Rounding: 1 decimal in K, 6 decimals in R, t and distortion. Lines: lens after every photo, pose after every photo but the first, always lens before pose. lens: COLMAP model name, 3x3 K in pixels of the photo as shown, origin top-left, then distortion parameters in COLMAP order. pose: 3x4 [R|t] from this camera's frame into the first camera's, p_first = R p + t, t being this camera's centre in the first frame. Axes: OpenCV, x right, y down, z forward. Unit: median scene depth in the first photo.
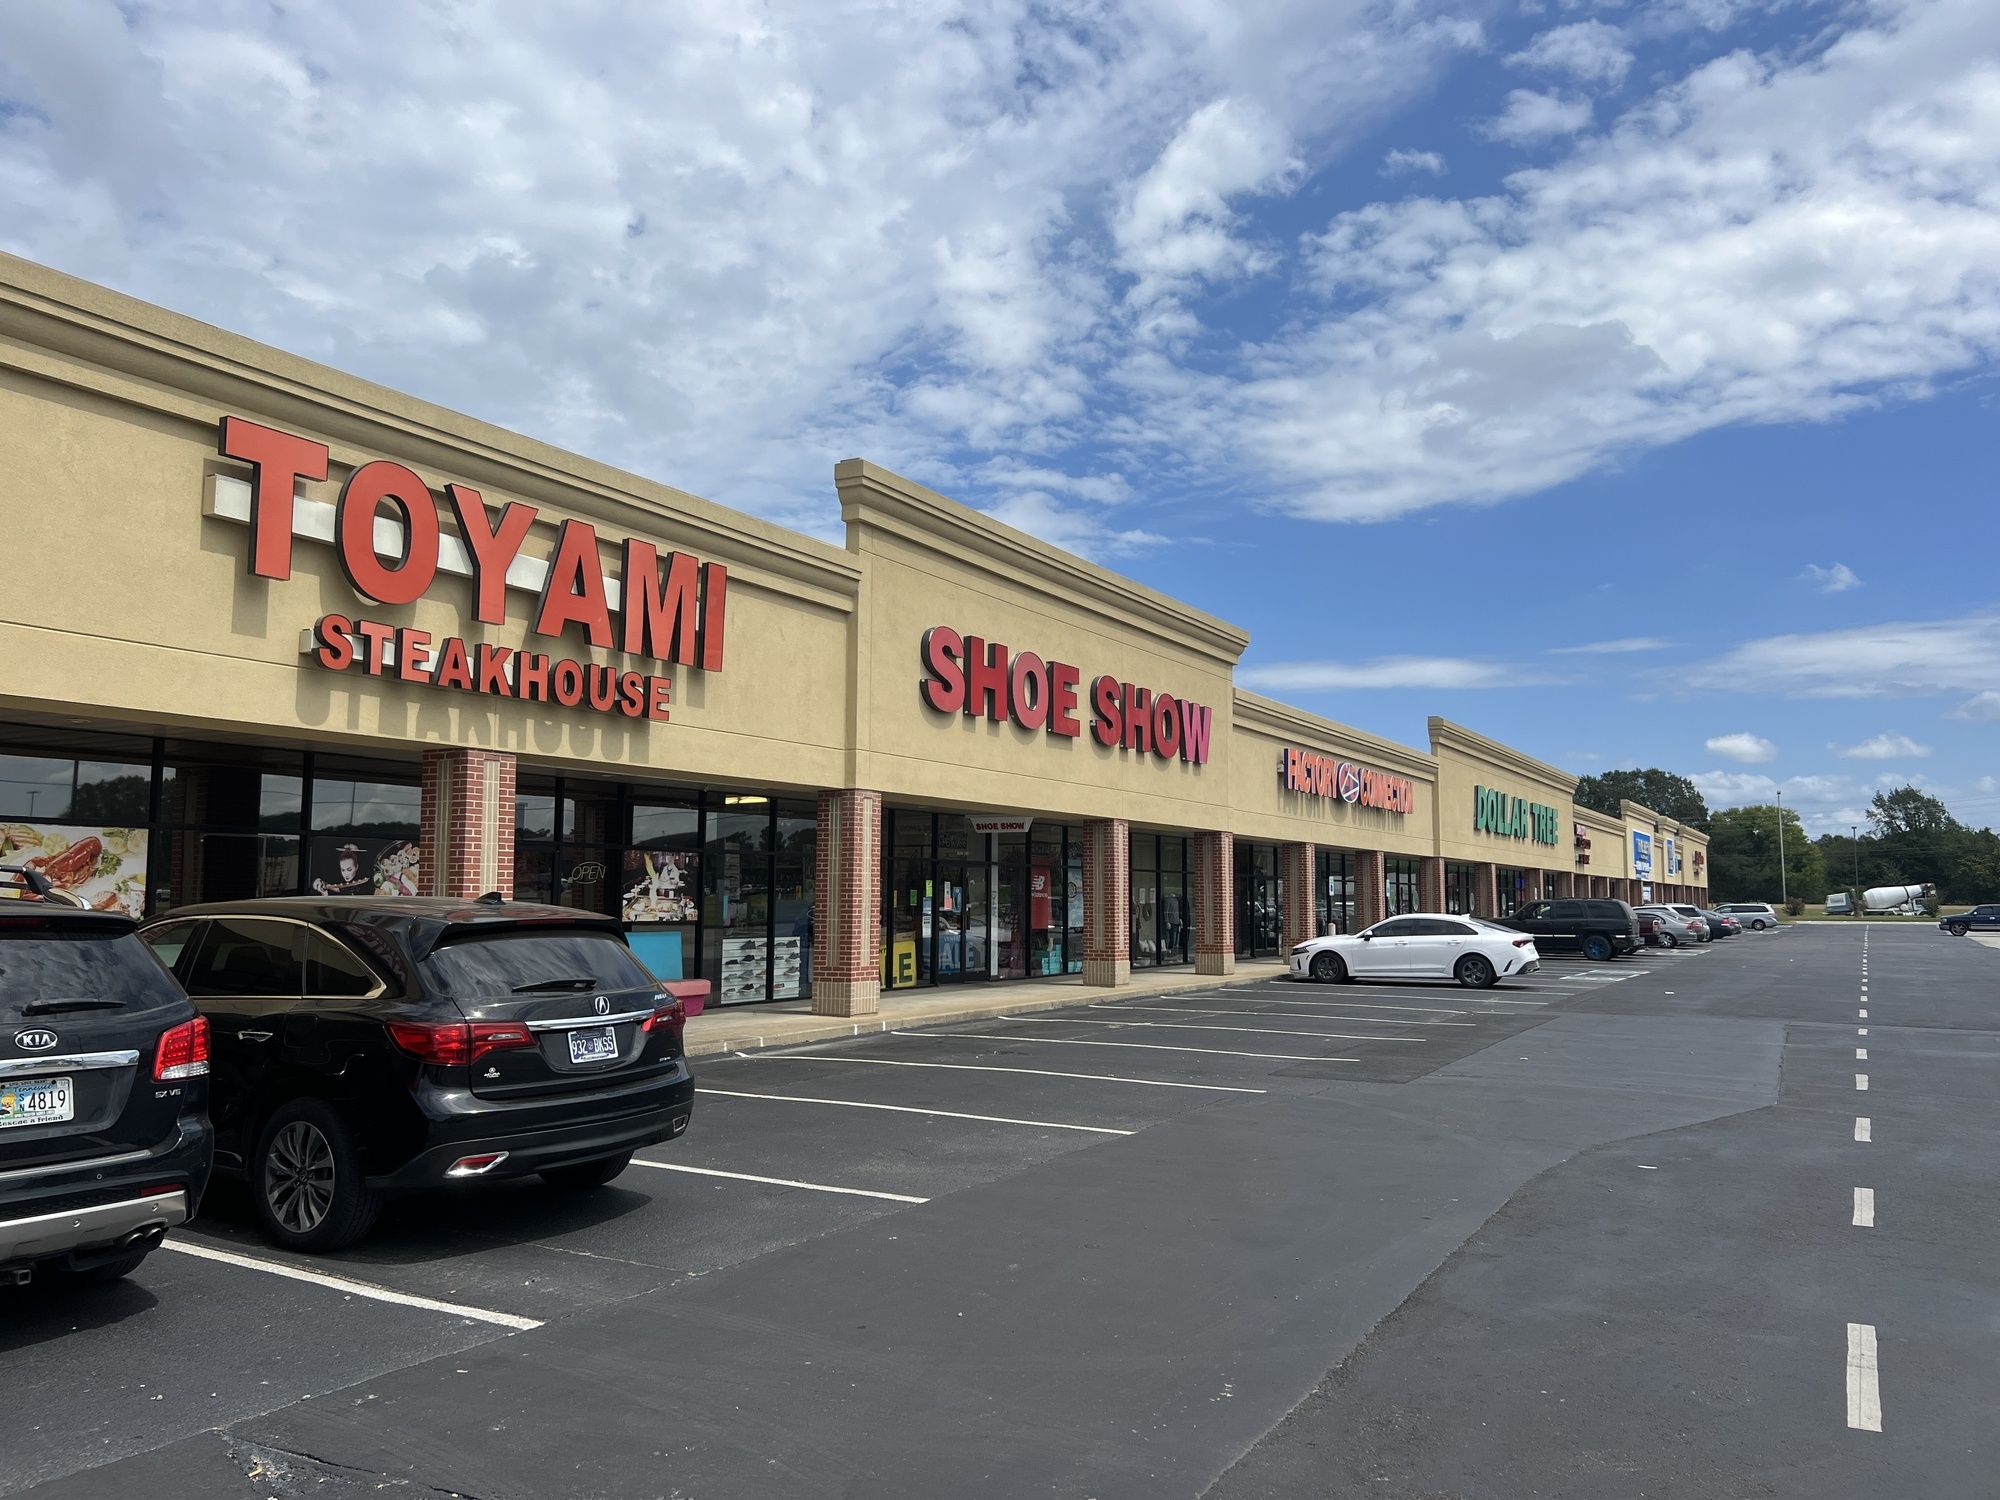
lens RADIAL K [[1504.3, 0, 997.6], [0, 1504.3, 749.8], [0, 0, 1]] dist [0.016280, 0.000003]
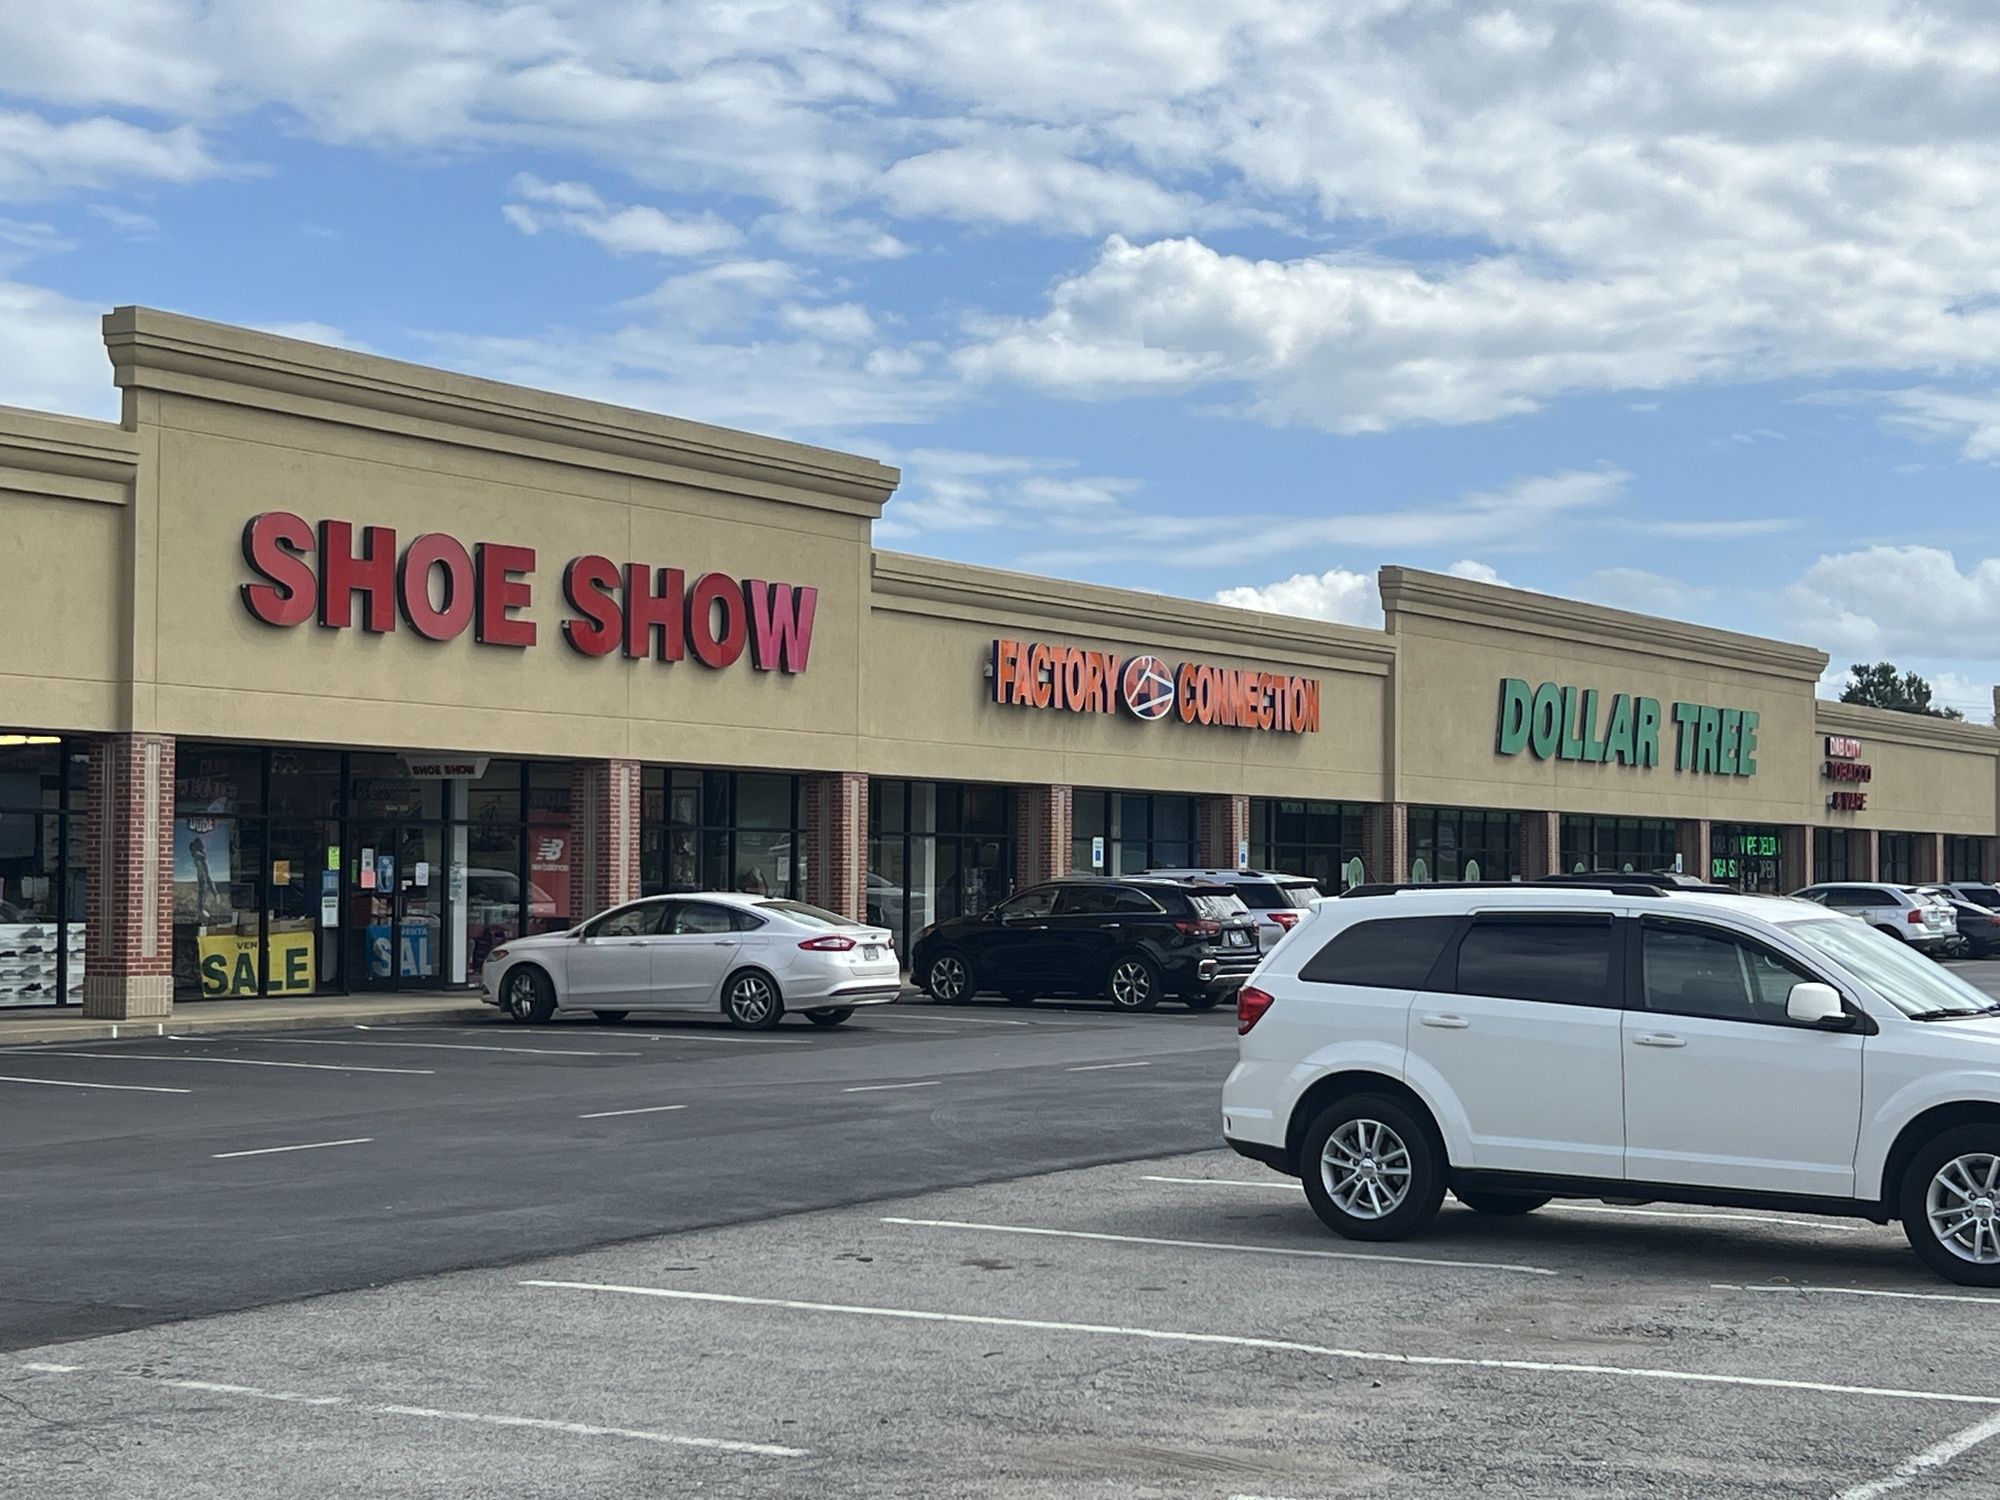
lens RADIAL K [[3327.2, 0, 1000.9], [0, 3327.2, 750.1], [0, 0, 1]] dist [0.008438, 0.000000]
pose [[0.999562, -0.001565, -0.029544, 0.319795], [0.003358, 0.998149, 0.060720, -0.053628], [0.029394, -0.060793, 0.997718, -0.561354]]
